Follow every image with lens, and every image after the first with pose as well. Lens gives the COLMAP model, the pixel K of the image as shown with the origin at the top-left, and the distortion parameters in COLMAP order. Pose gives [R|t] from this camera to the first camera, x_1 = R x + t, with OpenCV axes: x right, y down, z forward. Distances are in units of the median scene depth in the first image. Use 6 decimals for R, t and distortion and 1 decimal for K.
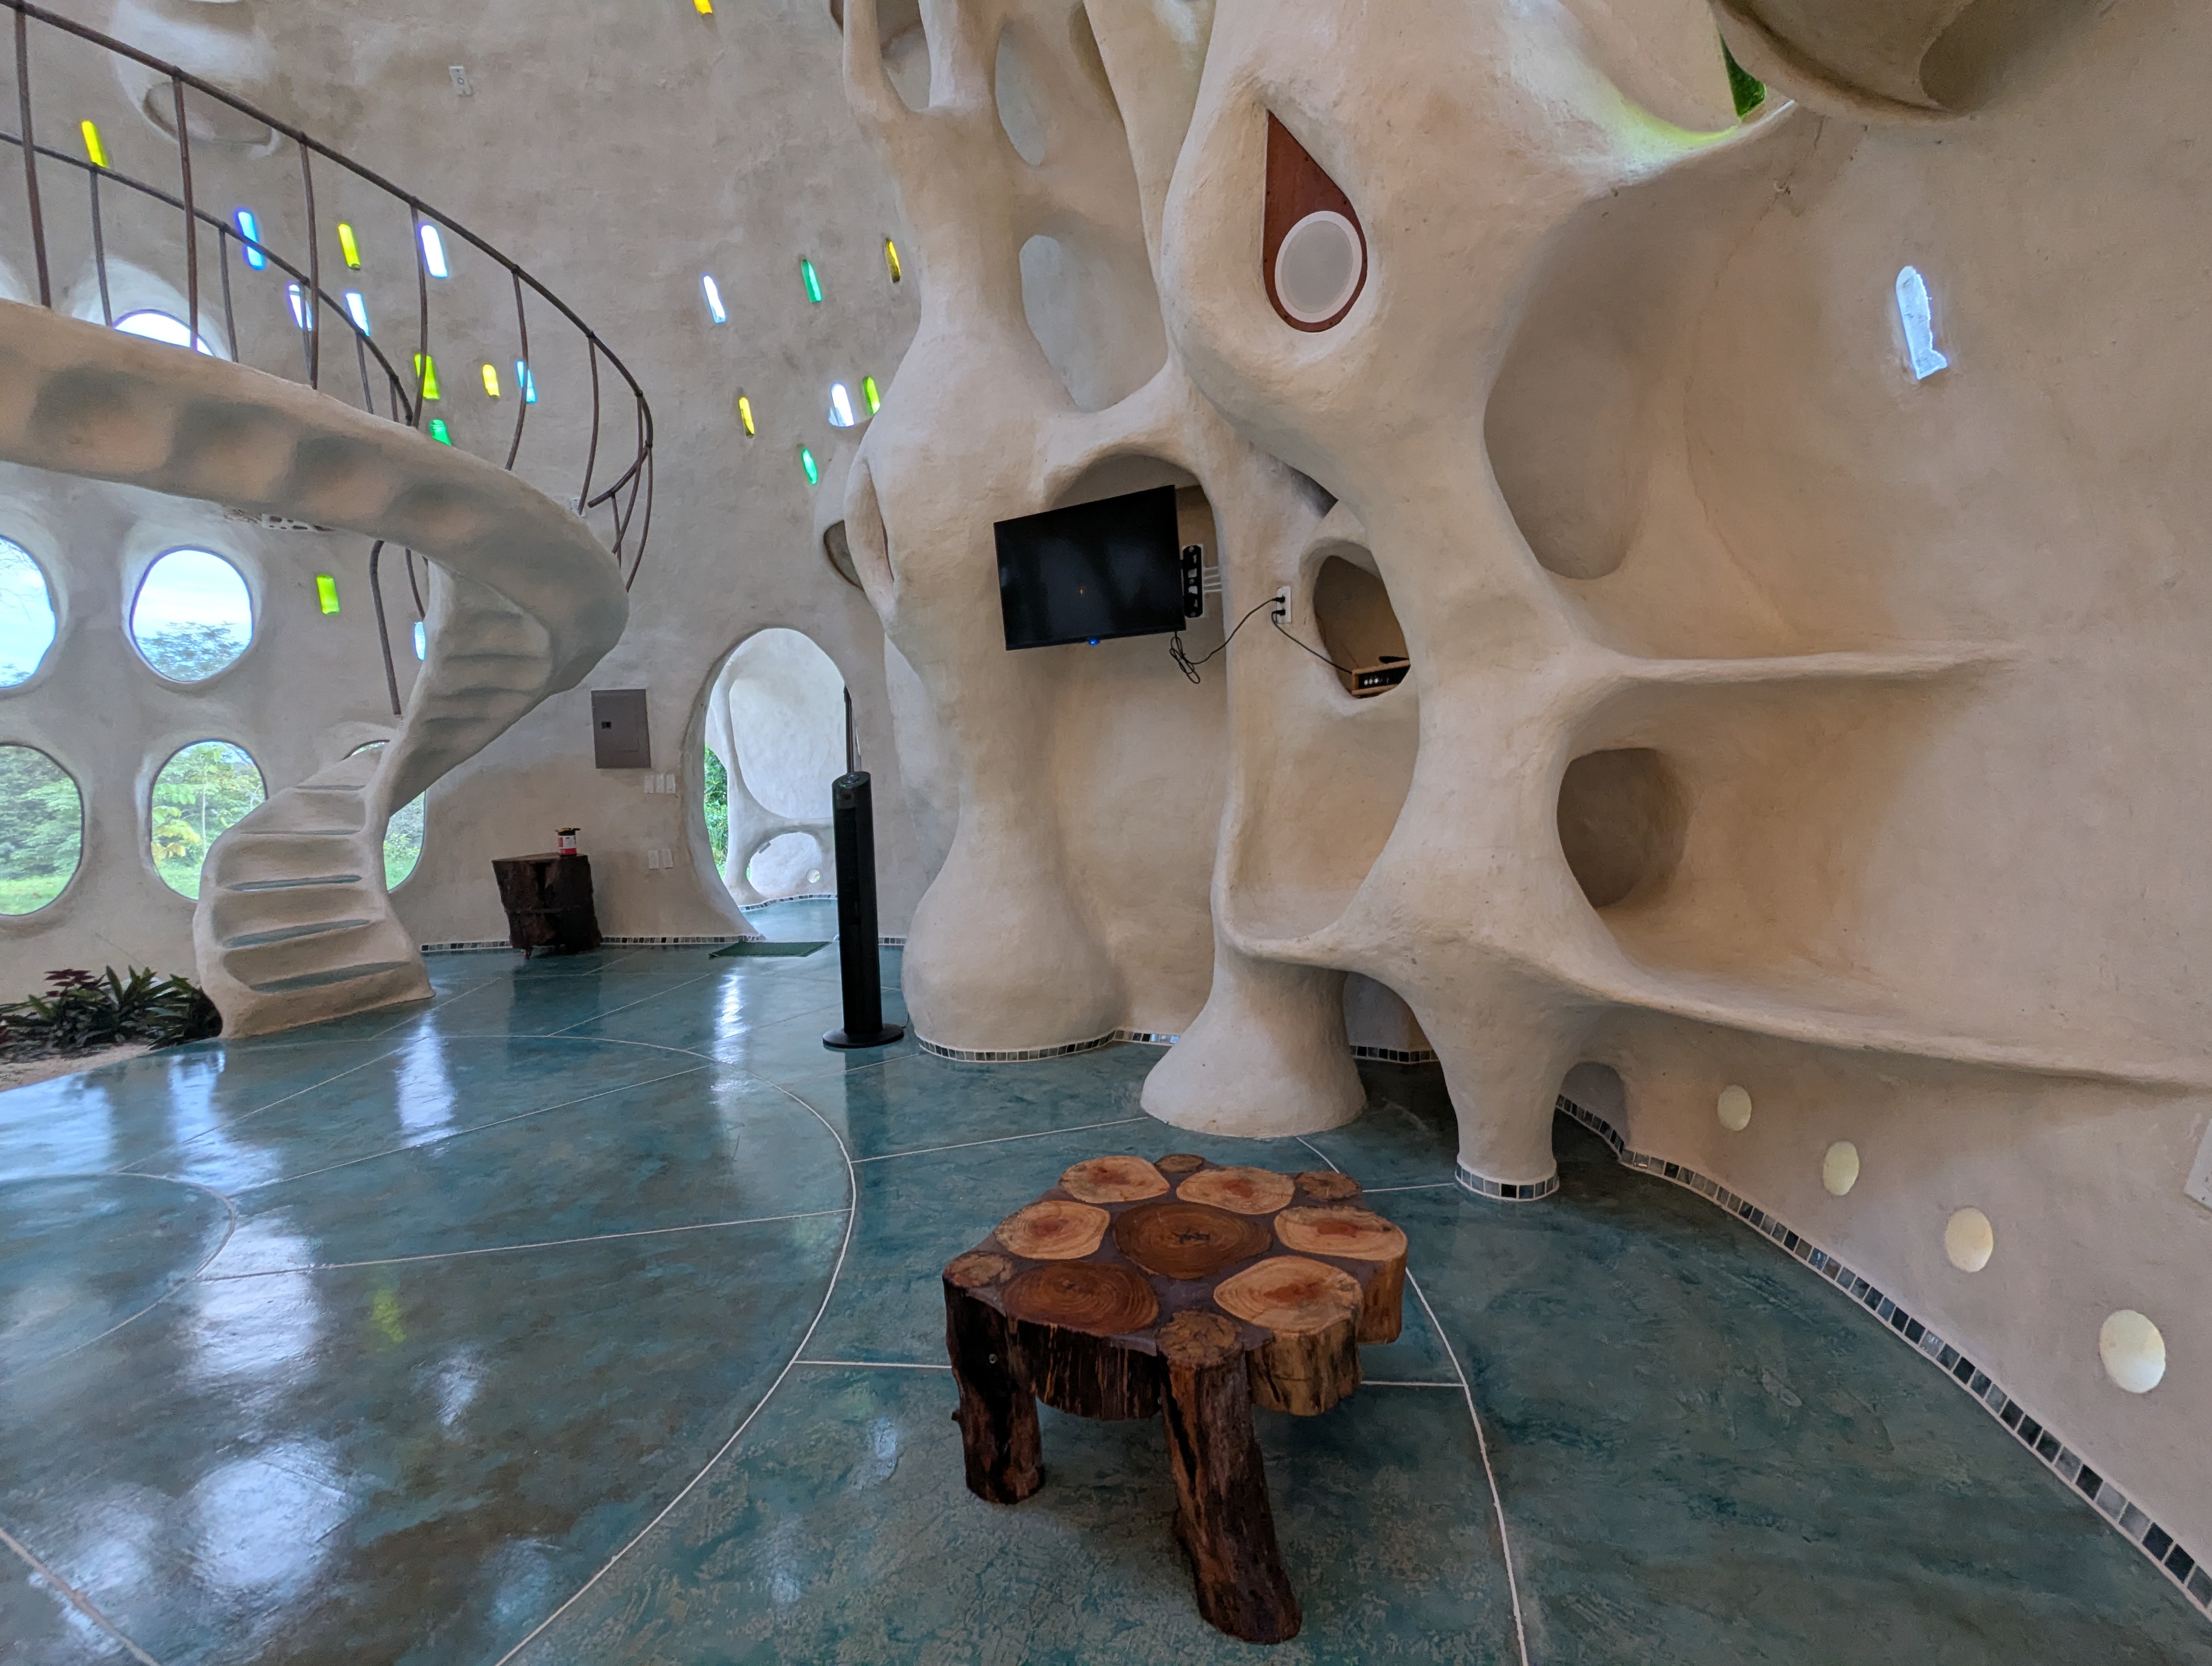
lens RADIAL K [[1051.4, 0, 1112.4], [0, 1051.4, 828.0], [0, 0, 1]] dist [0.000351, 0.000575]
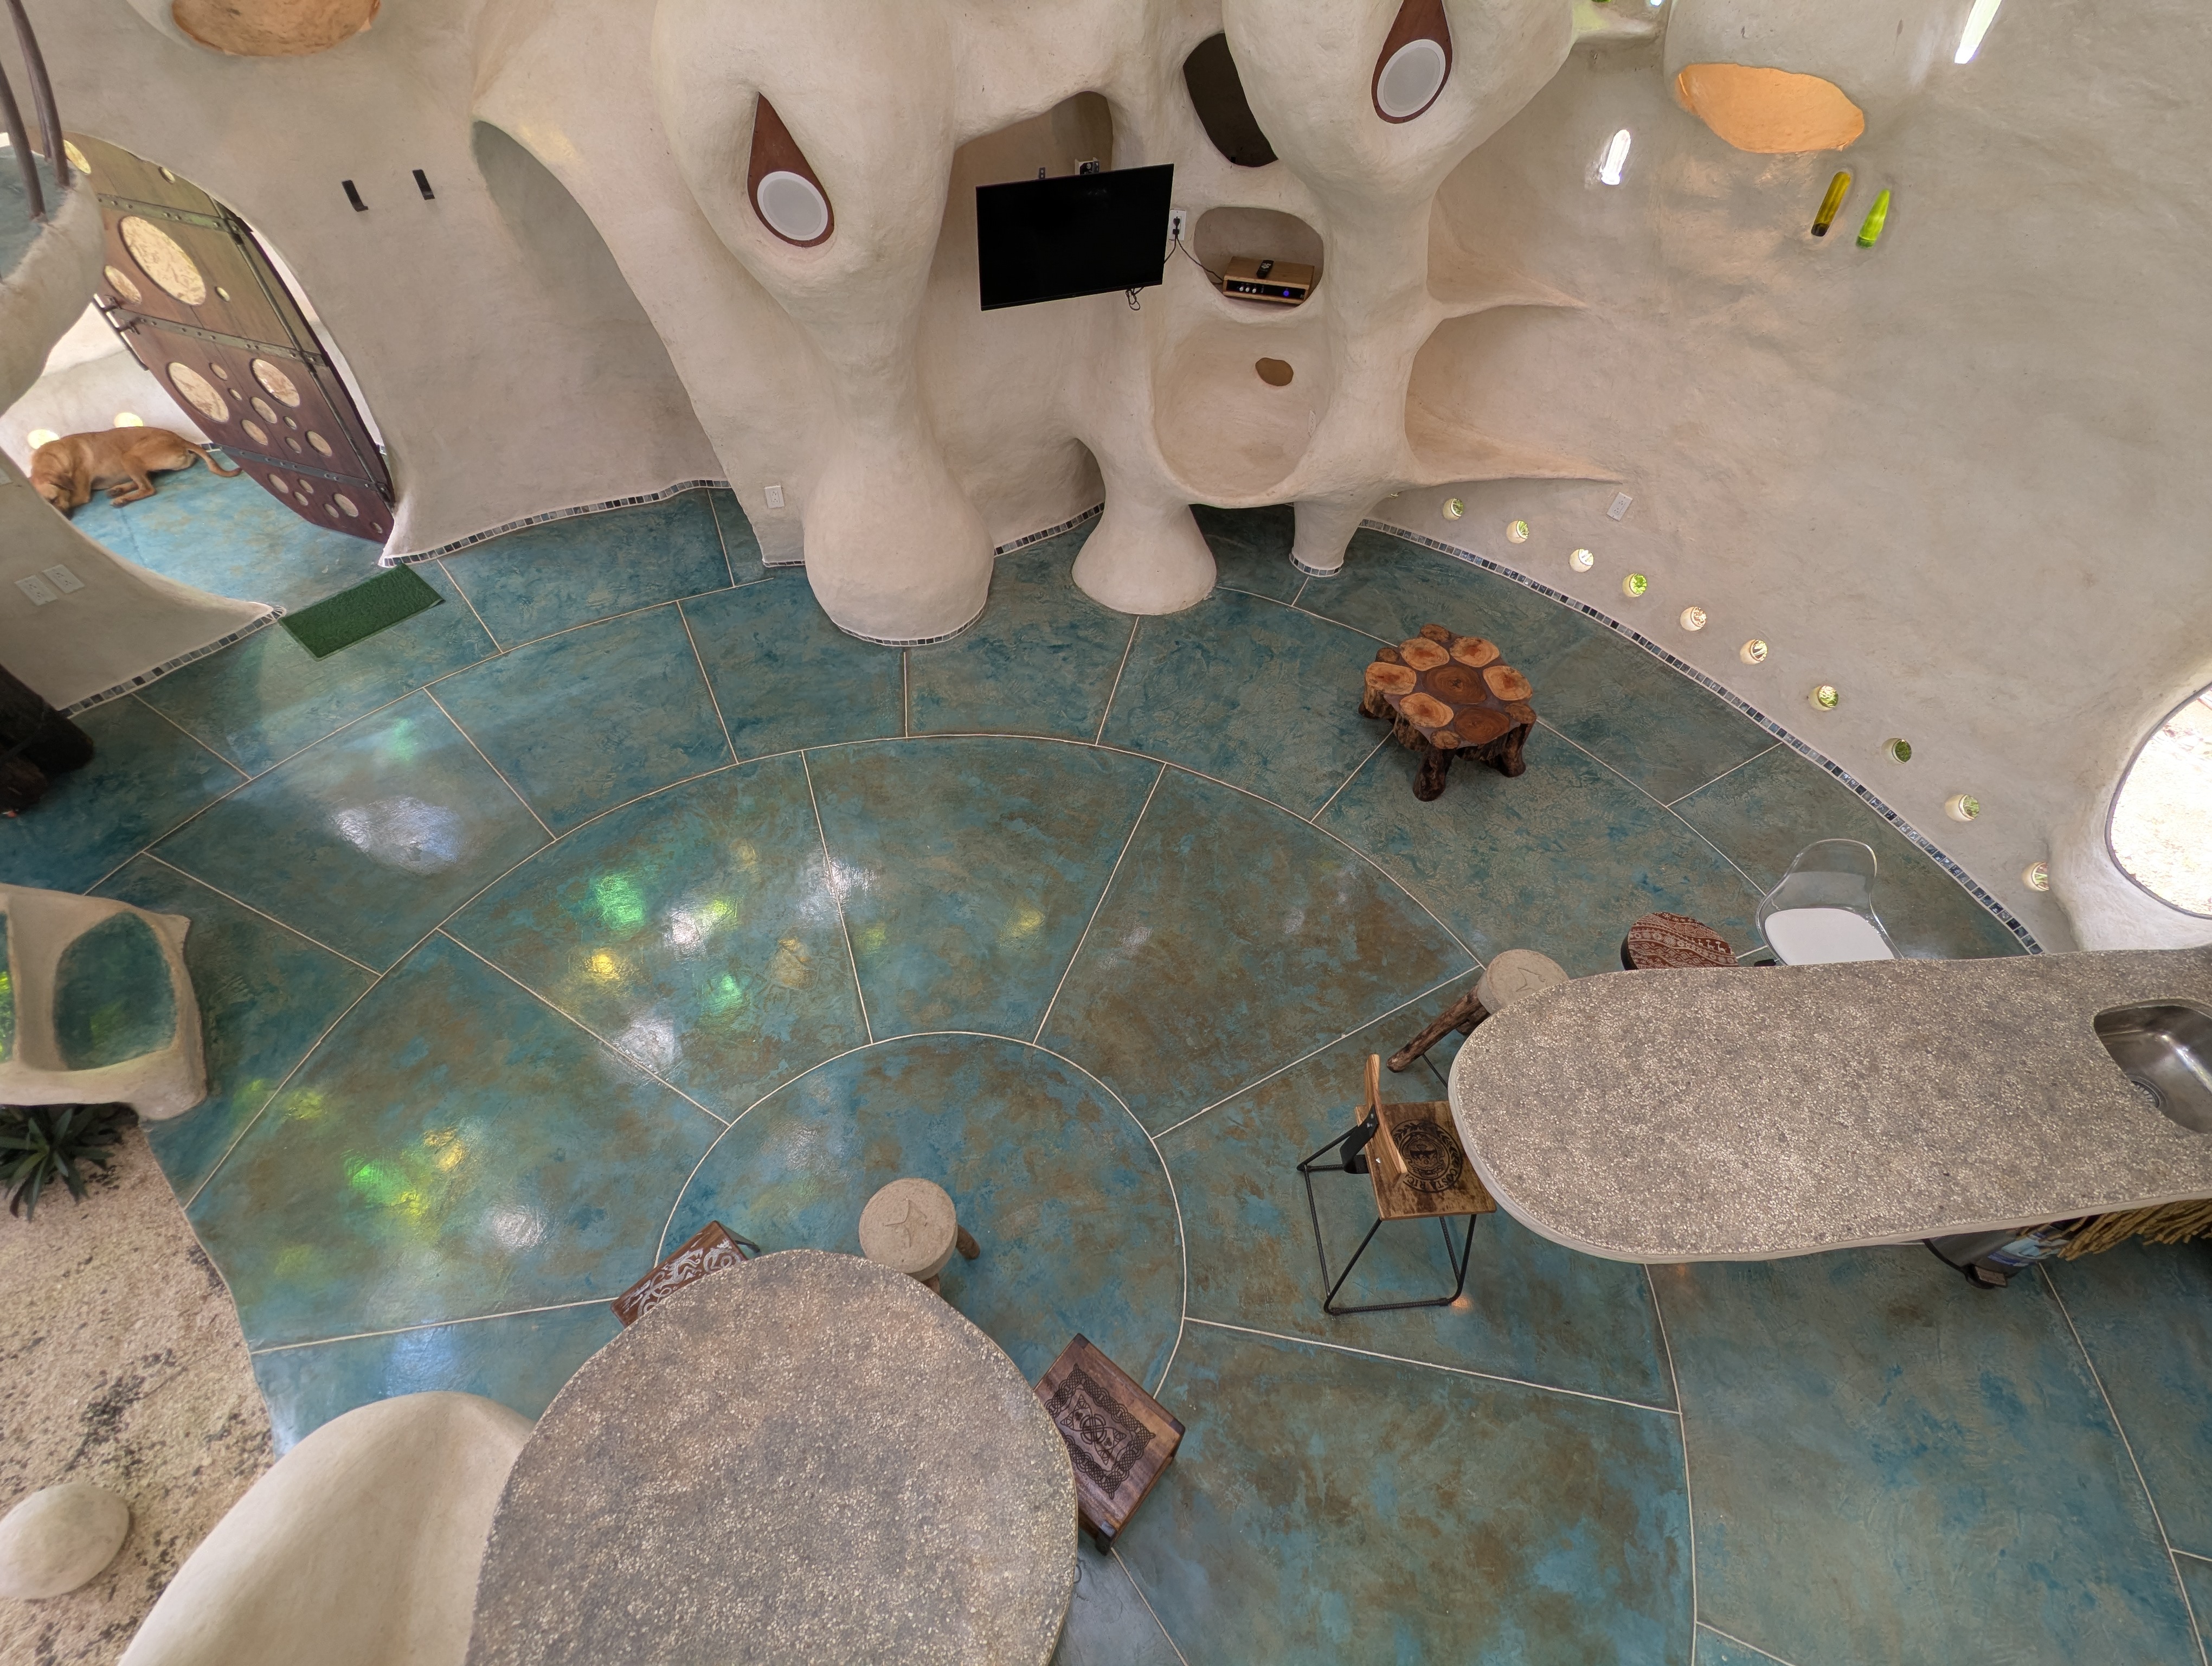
lens RADIAL K [[1051.4, 0, 1114.8], [0, 1051.4, 826.6], [0, 0, 1]] dist [0.000351, 0.000575]
pose [[0.538277, -0.620409, 0.570395, -0.650554], [0.012646, 0.682681, 0.730607, -0.398705], [-0.842673, -0.386056, 0.375317, 0.190173]]
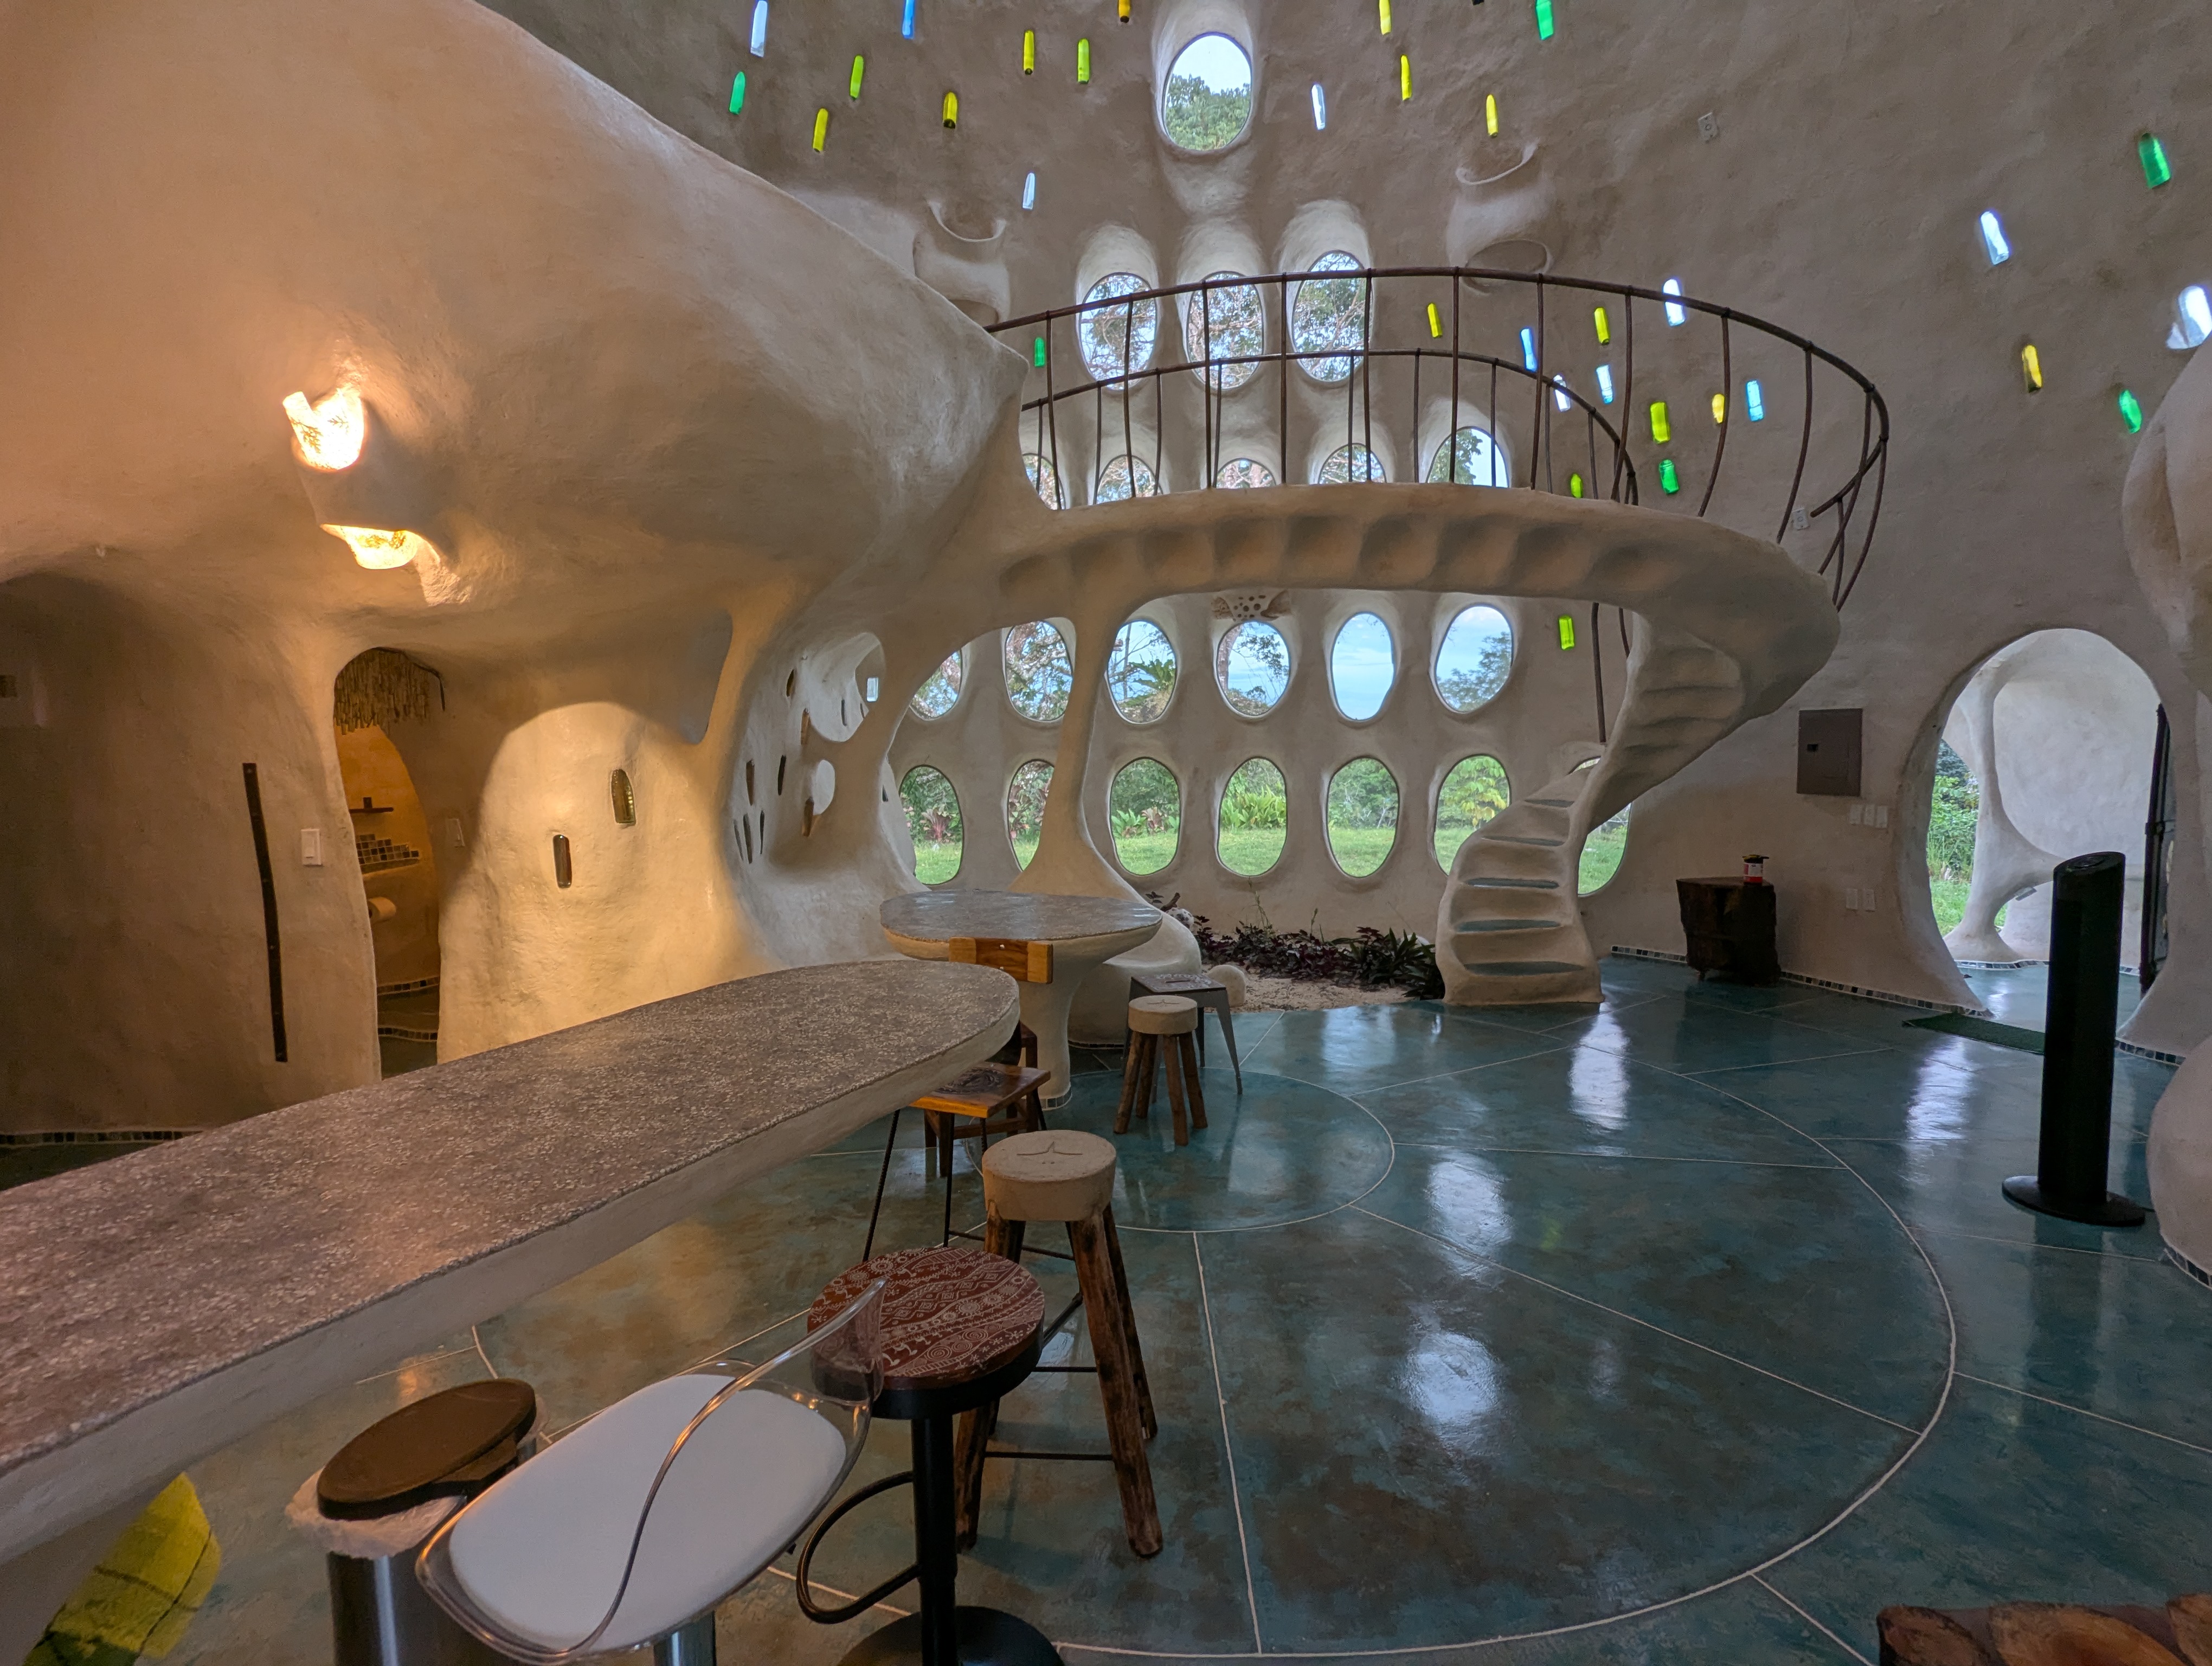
lens RADIAL K [[1051.4, 0, 1108.9], [0, 1051.4, 830.7], [0, 0, 1]] dist [0.000351, 0.000575]
pose [[0.462721, 0.090110, -0.881912, 0.067268], [-0.064514, 0.995606, 0.067878, -0.057786], [0.884153, 0.025487, 0.466501, 0.025170]]
